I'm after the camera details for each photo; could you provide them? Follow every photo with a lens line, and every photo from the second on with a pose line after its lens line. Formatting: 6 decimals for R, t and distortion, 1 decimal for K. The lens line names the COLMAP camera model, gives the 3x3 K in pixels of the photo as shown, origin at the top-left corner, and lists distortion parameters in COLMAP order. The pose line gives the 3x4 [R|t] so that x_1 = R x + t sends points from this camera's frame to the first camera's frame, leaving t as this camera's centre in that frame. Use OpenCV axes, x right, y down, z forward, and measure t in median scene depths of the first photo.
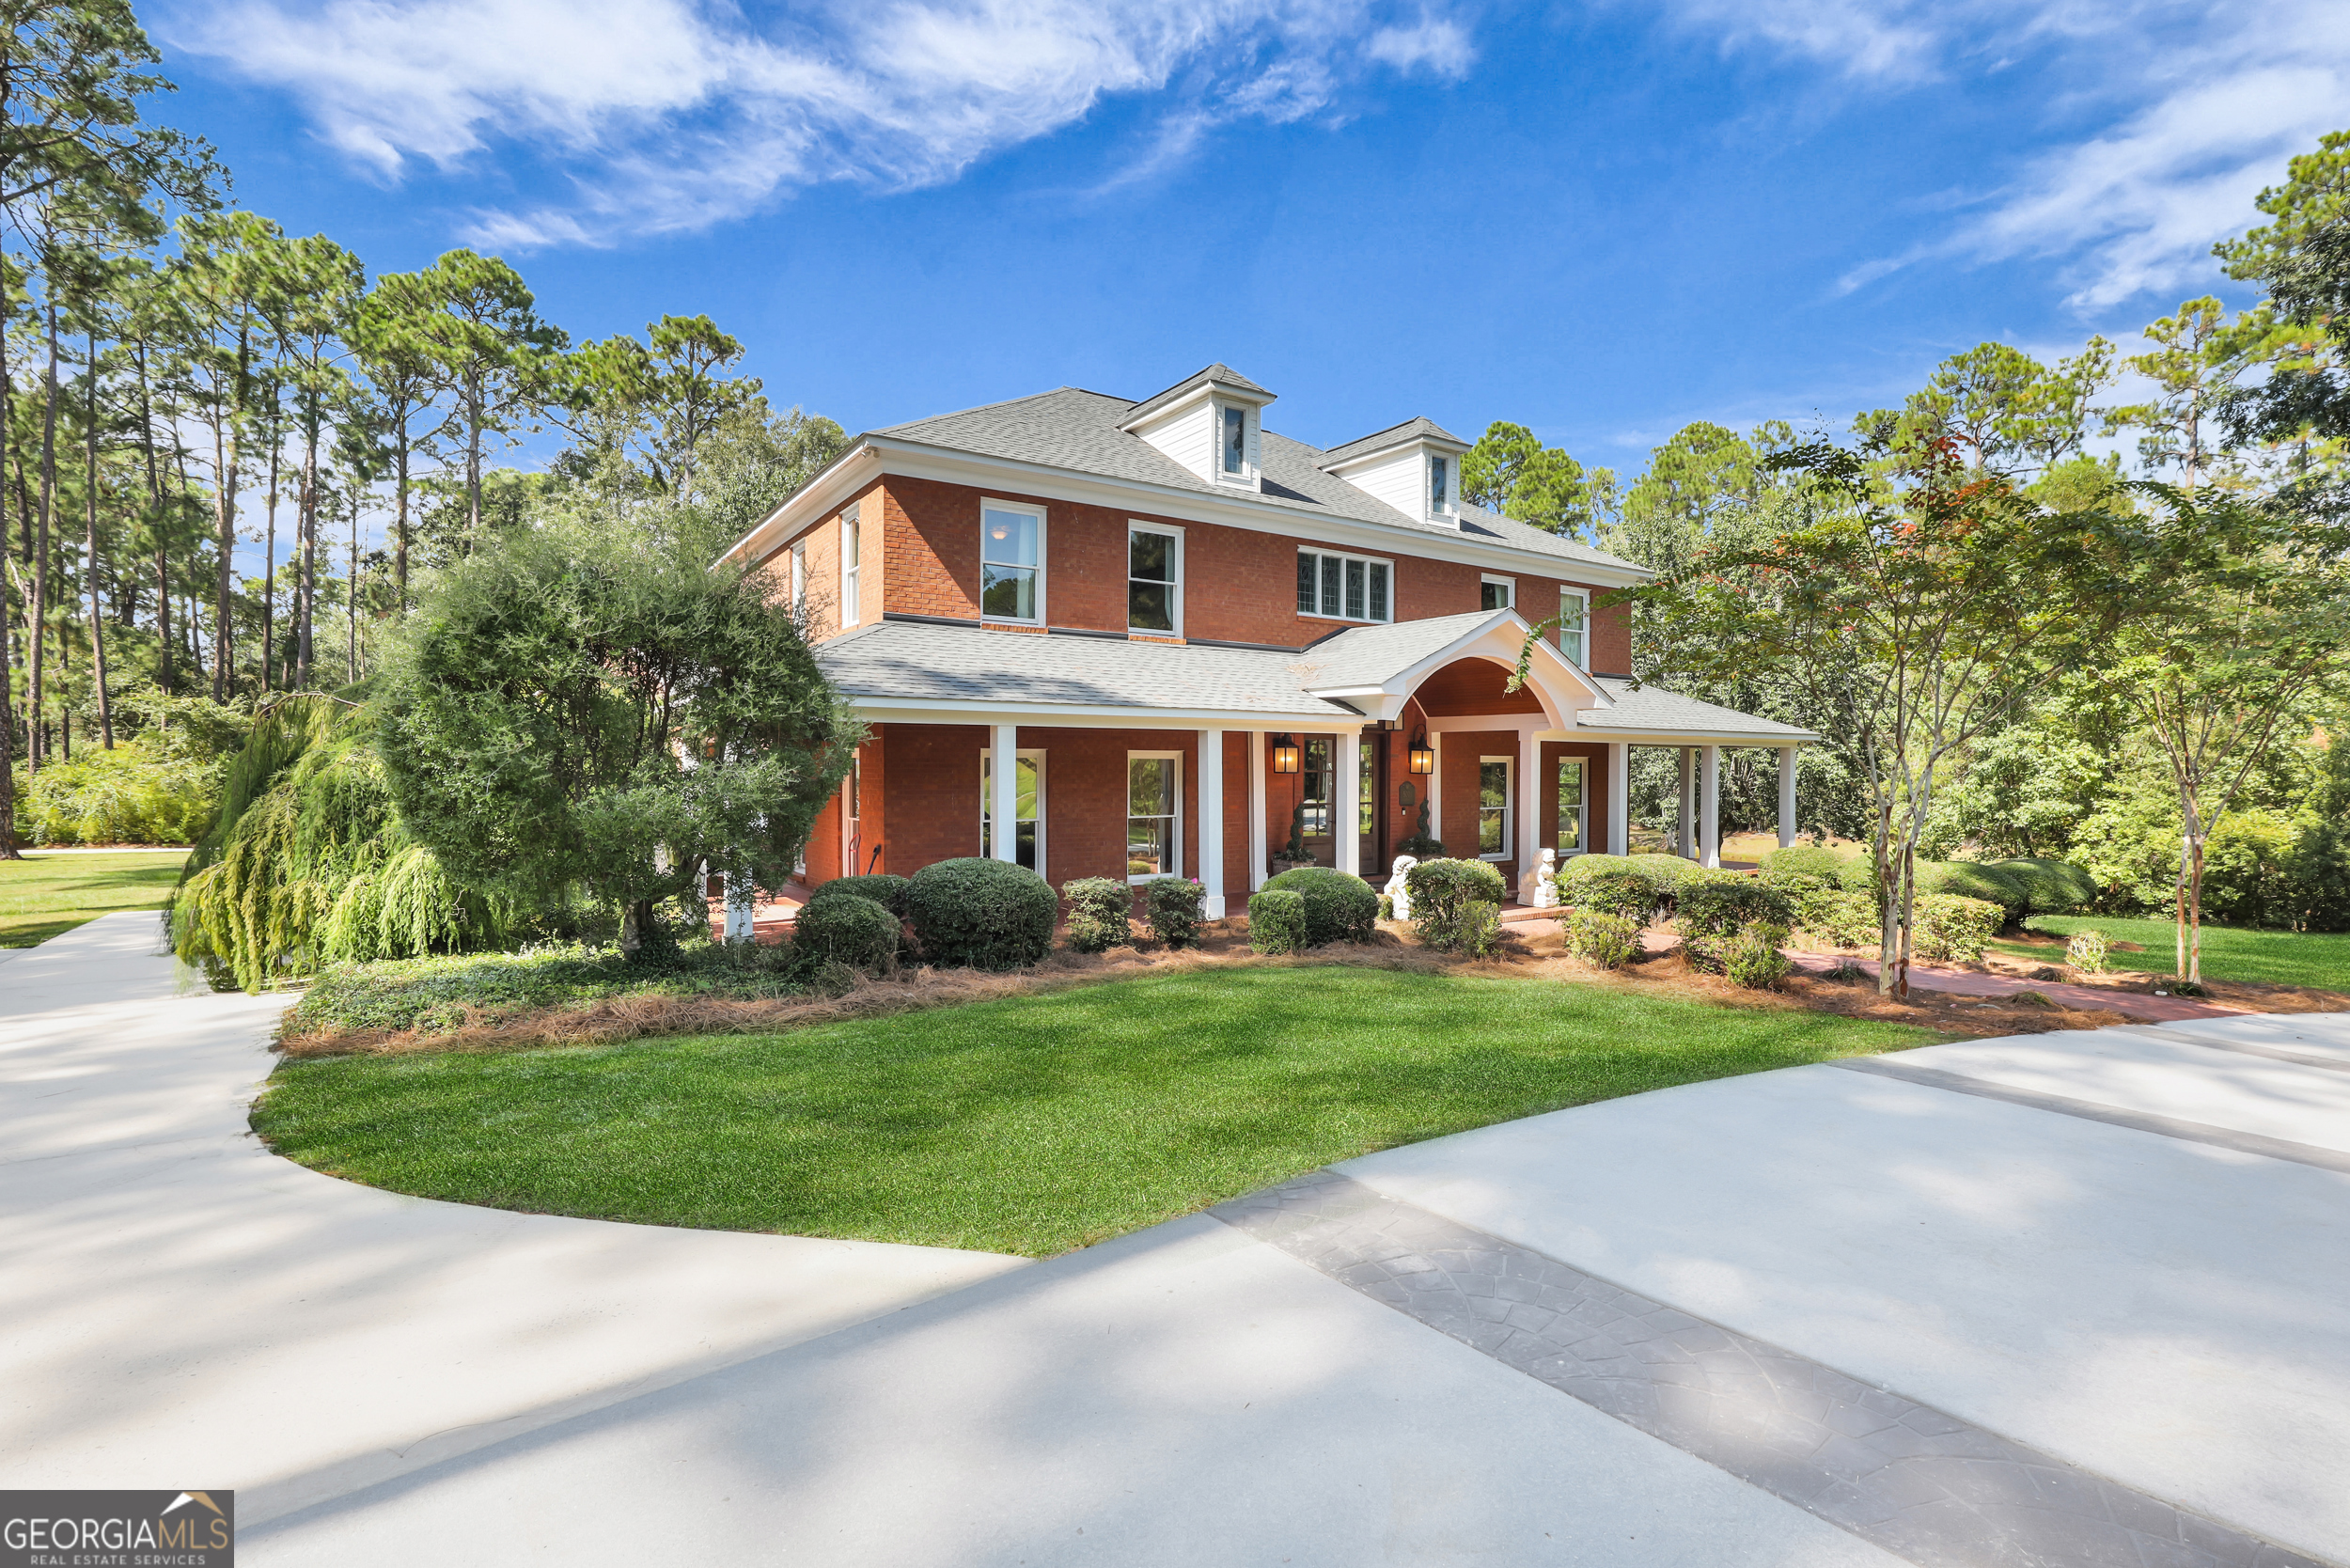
lens RADIAL K [[1103.4, 0, 1175.0], [0, 1103.4, 784.0], [0, 0, 1]] dist [-0.032647, 0.009895]
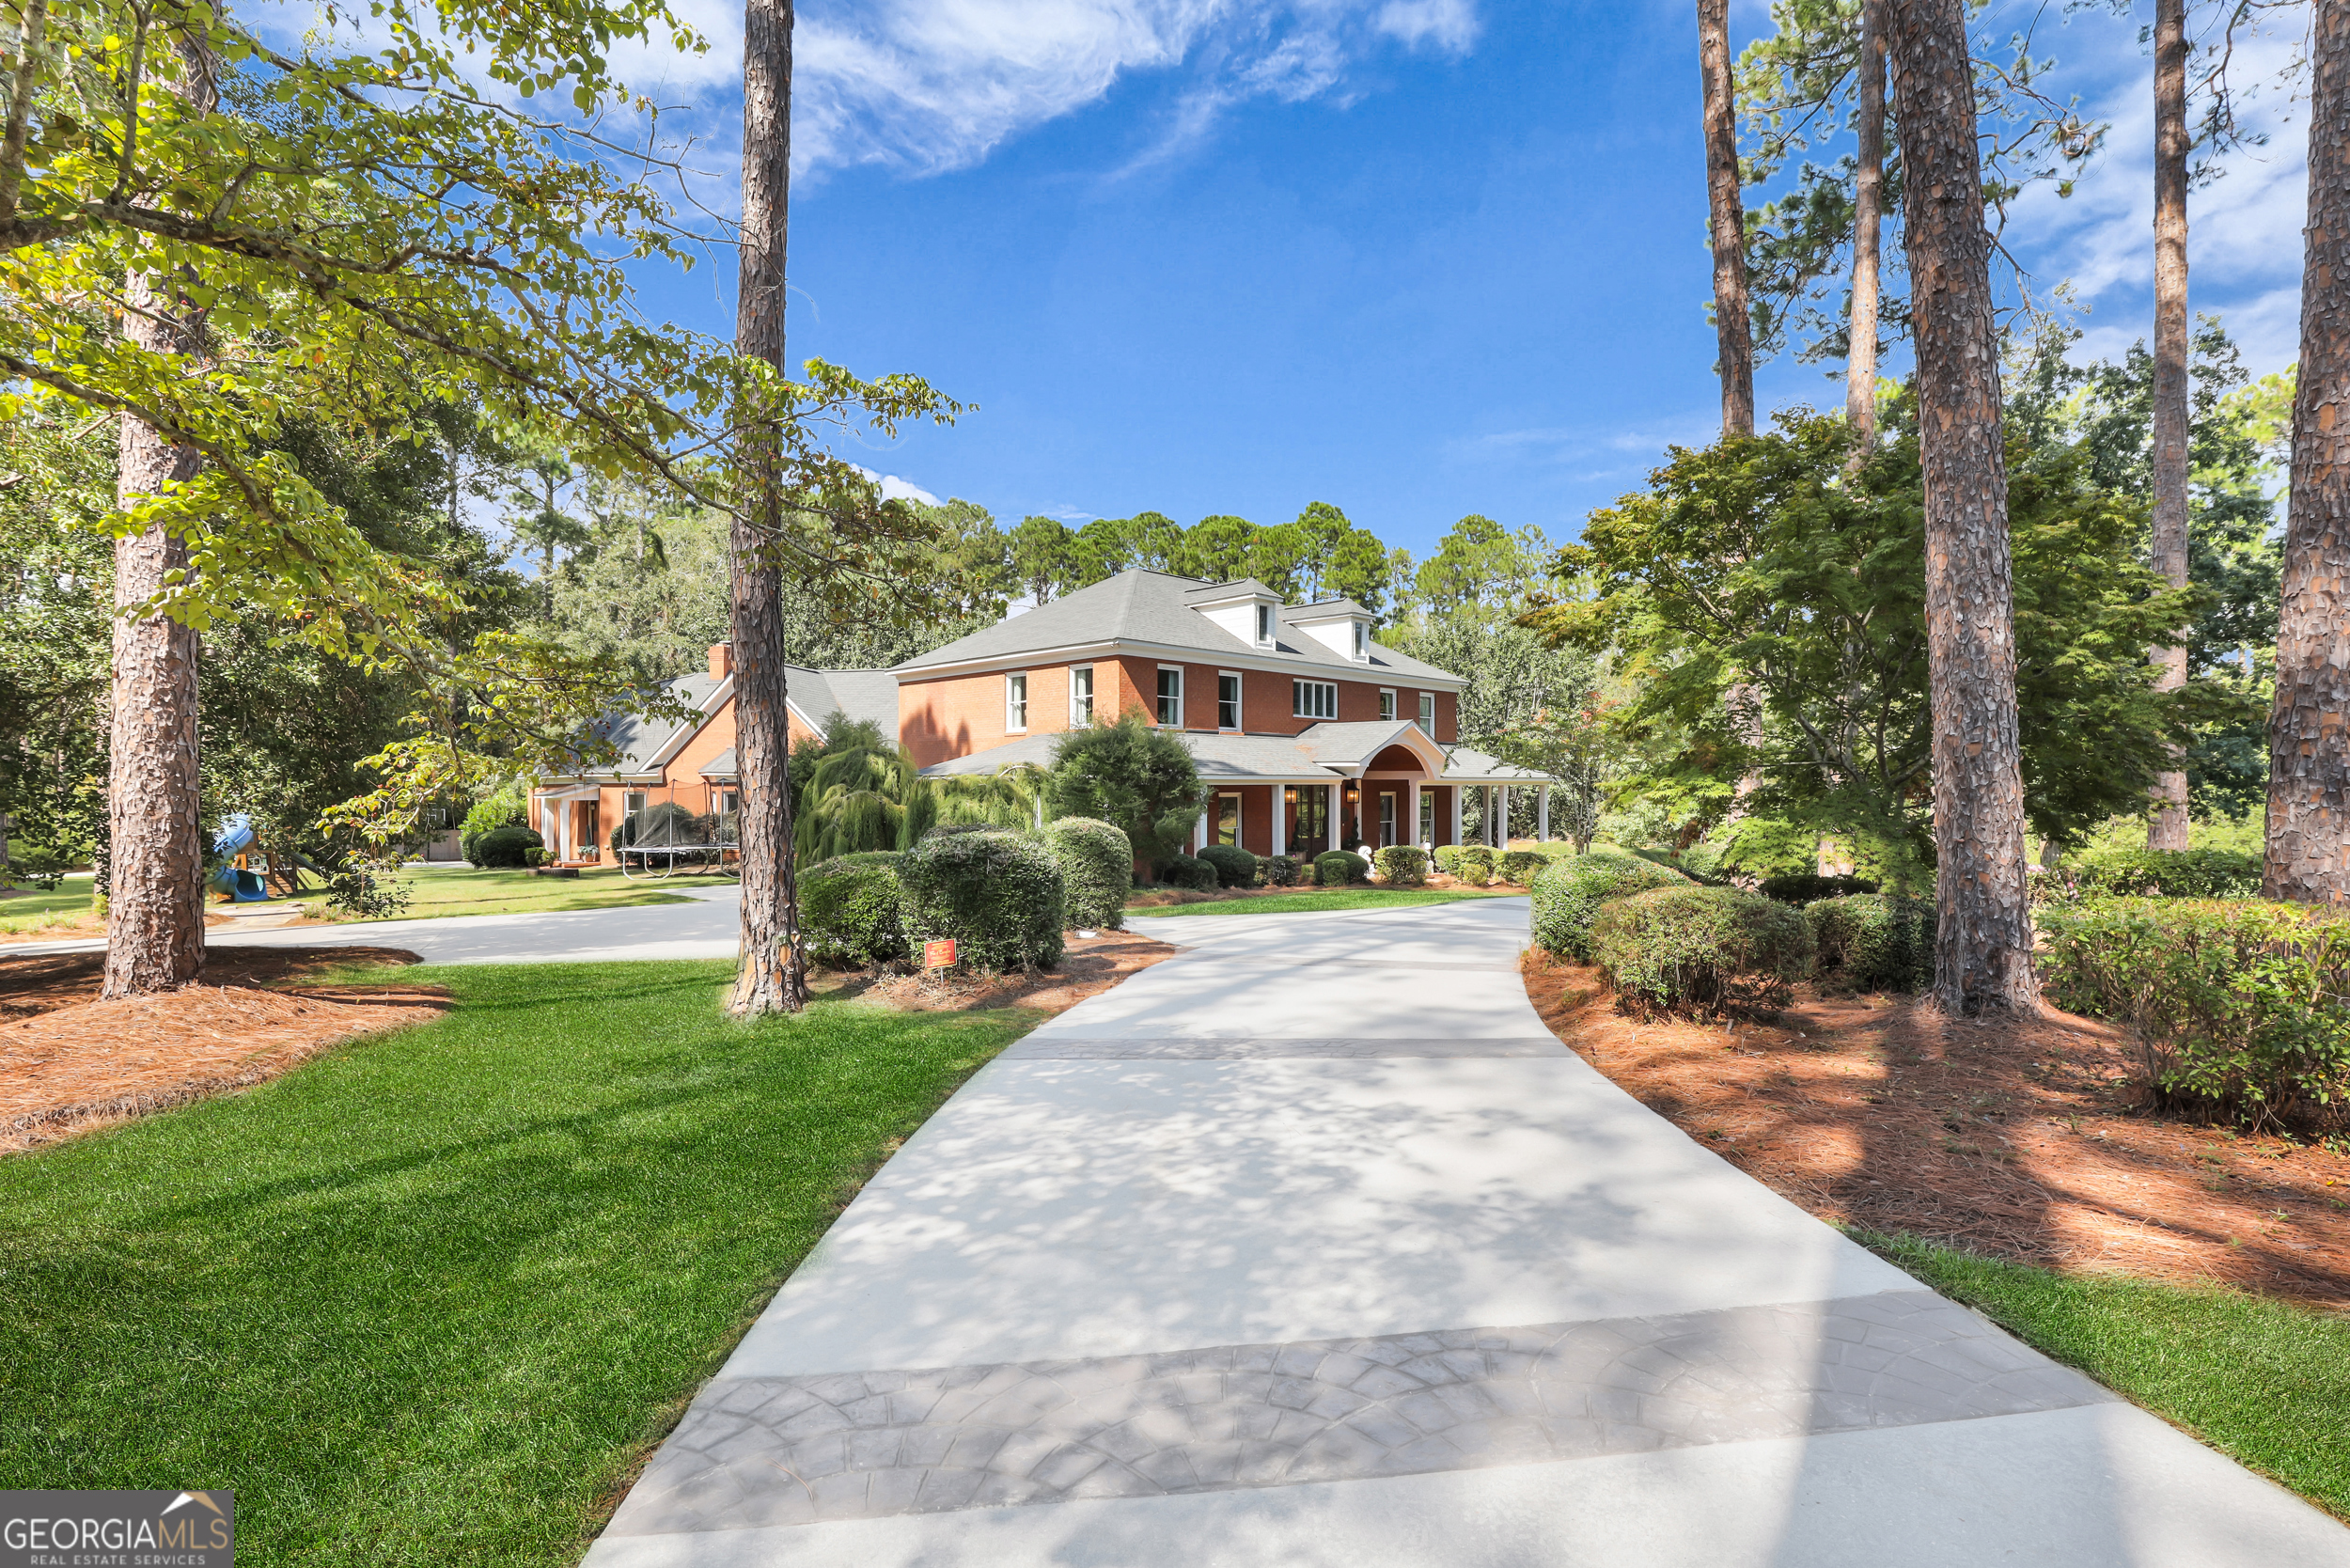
lens RADIAL K [[1103.4, 0, 1175.0], [0, 1103.4, 784.0], [0, 0, 1]] dist [-0.032647, 0.009895]
pose [[0.982260, -0.004722, 0.187462, -0.305508], [0.008006, 0.999827, -0.016764, -0.009357], [-0.187351, 0.017968, 0.982129, -0.542065]]
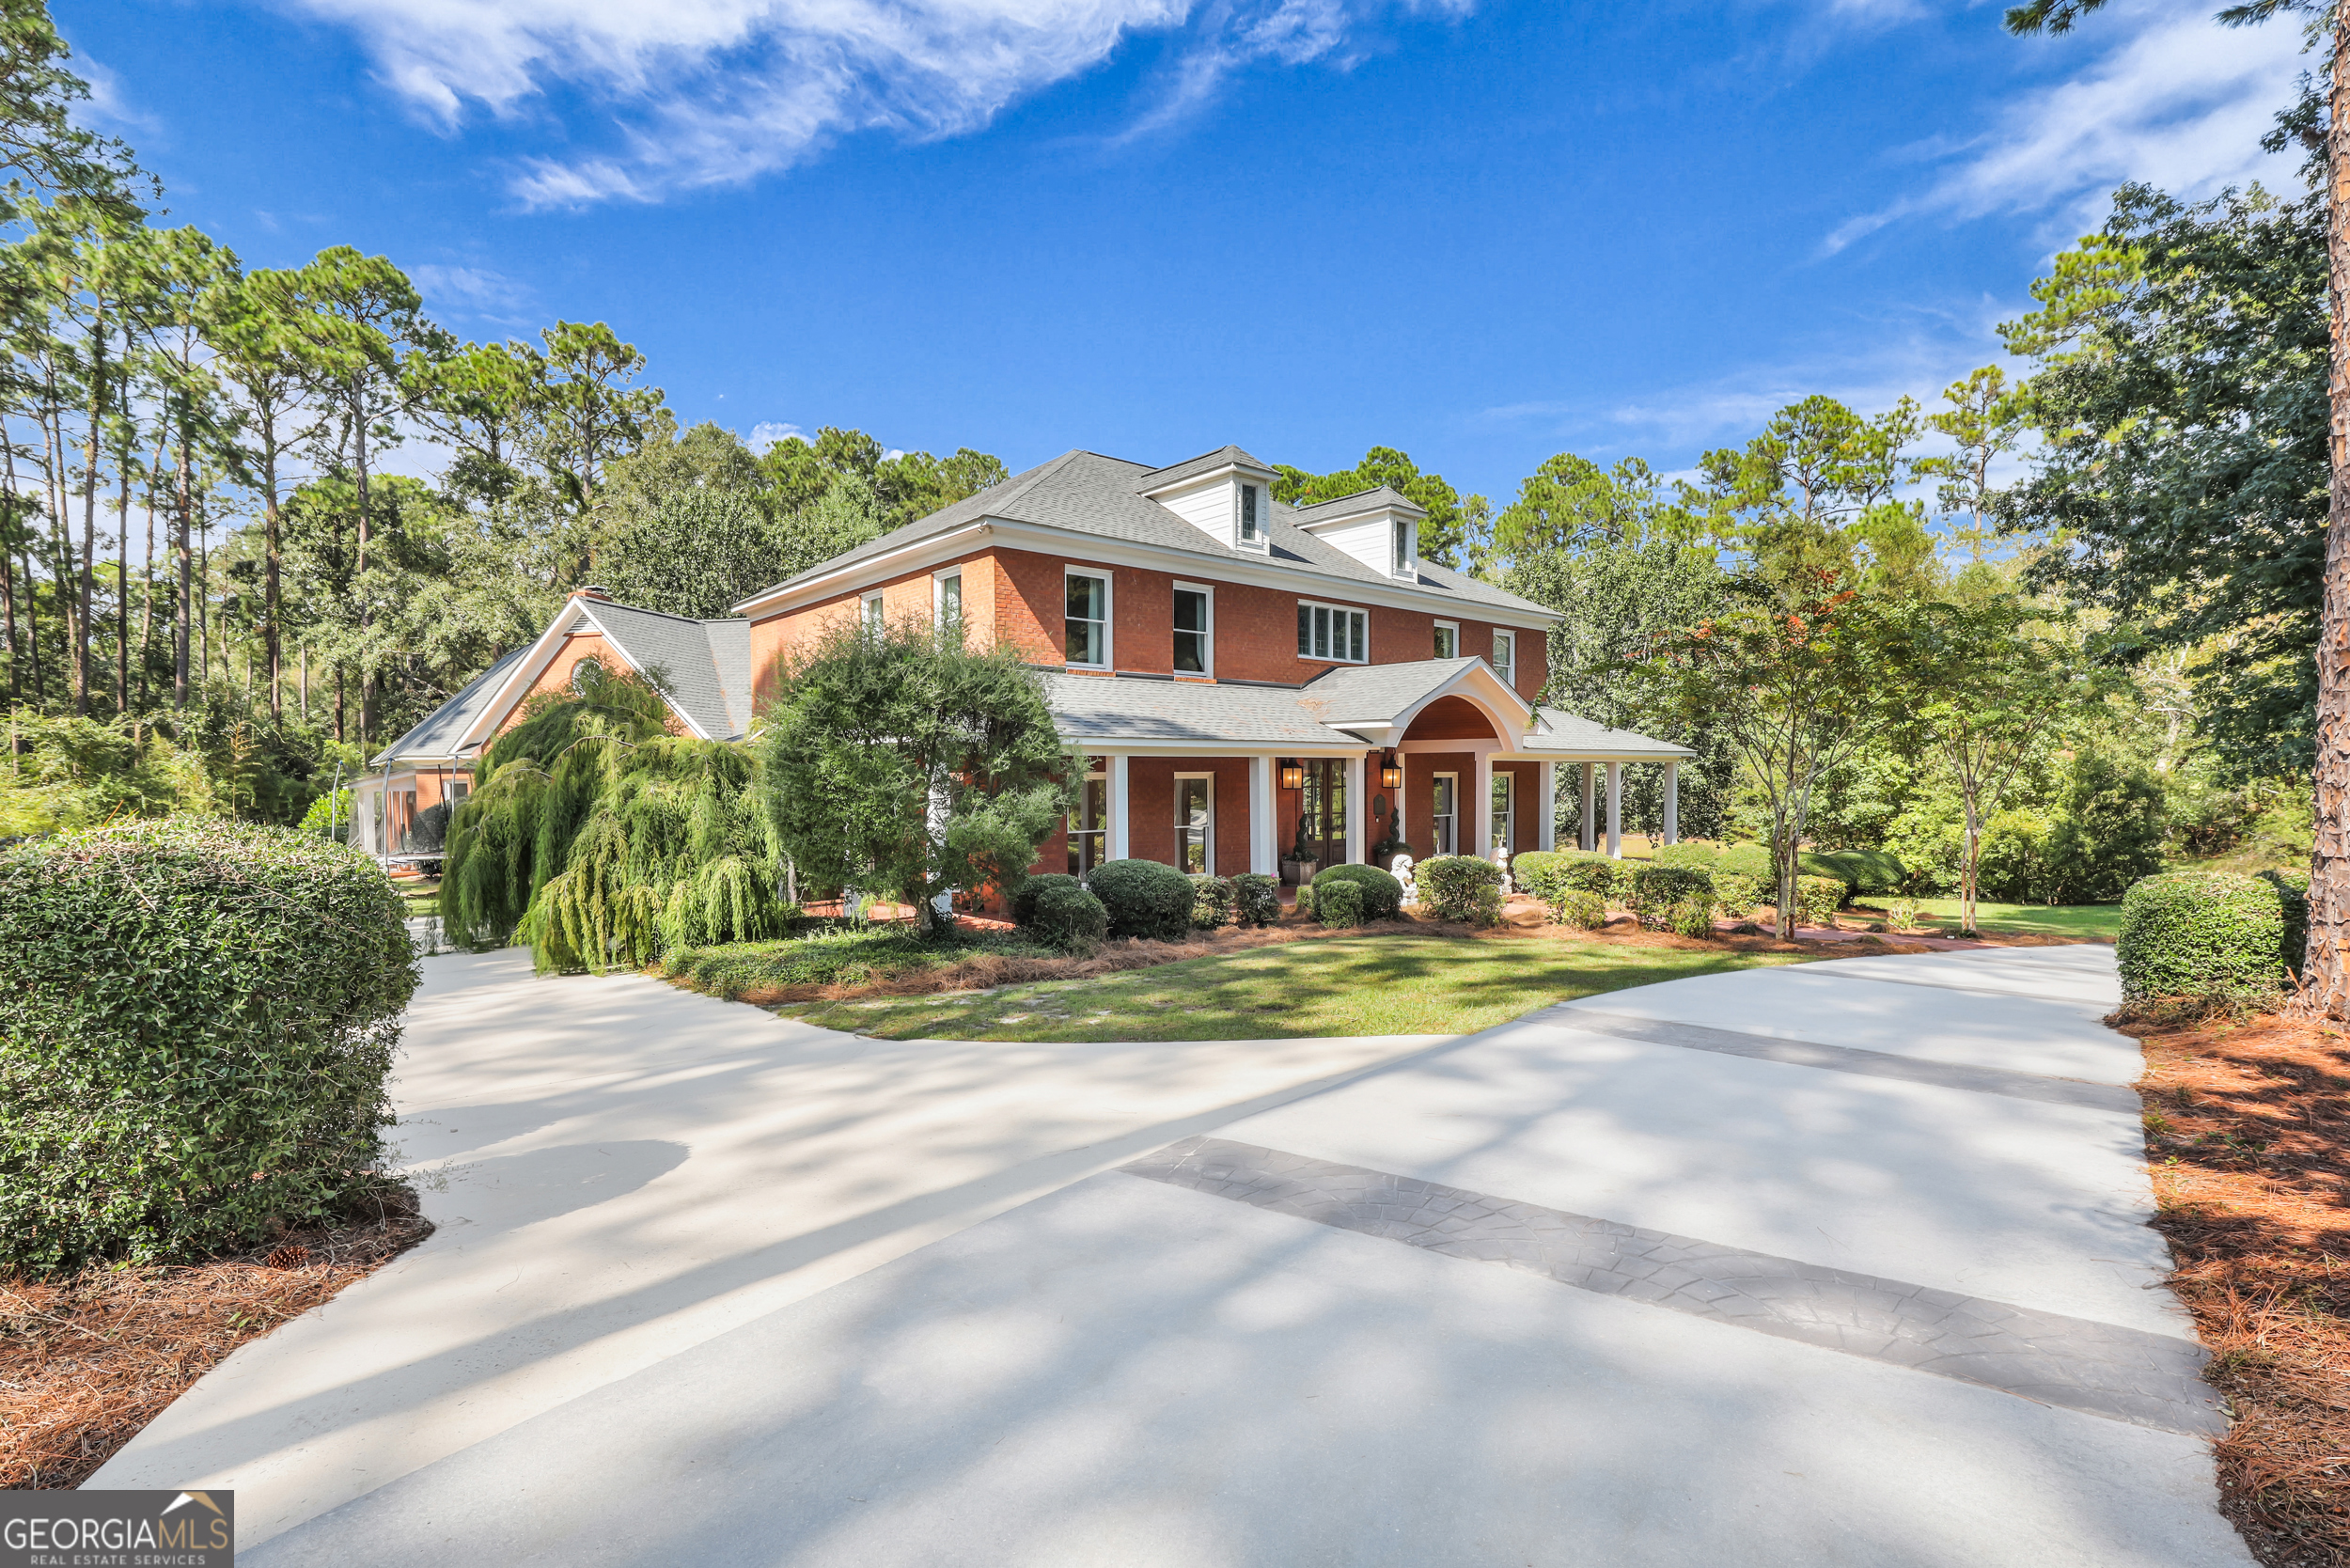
lens RADIAL K [[1111.6, 0, 1176.6], [0, 1111.6, 823.5], [0, 0, 1]] dist [-0.019068, 0.001309]
pose [[0.992116, -0.015005, 0.124425, -0.125857], [0.011654, 0.999551, 0.027613, -0.005011], [-0.124784, -0.025946, 0.991845, -0.138998]]
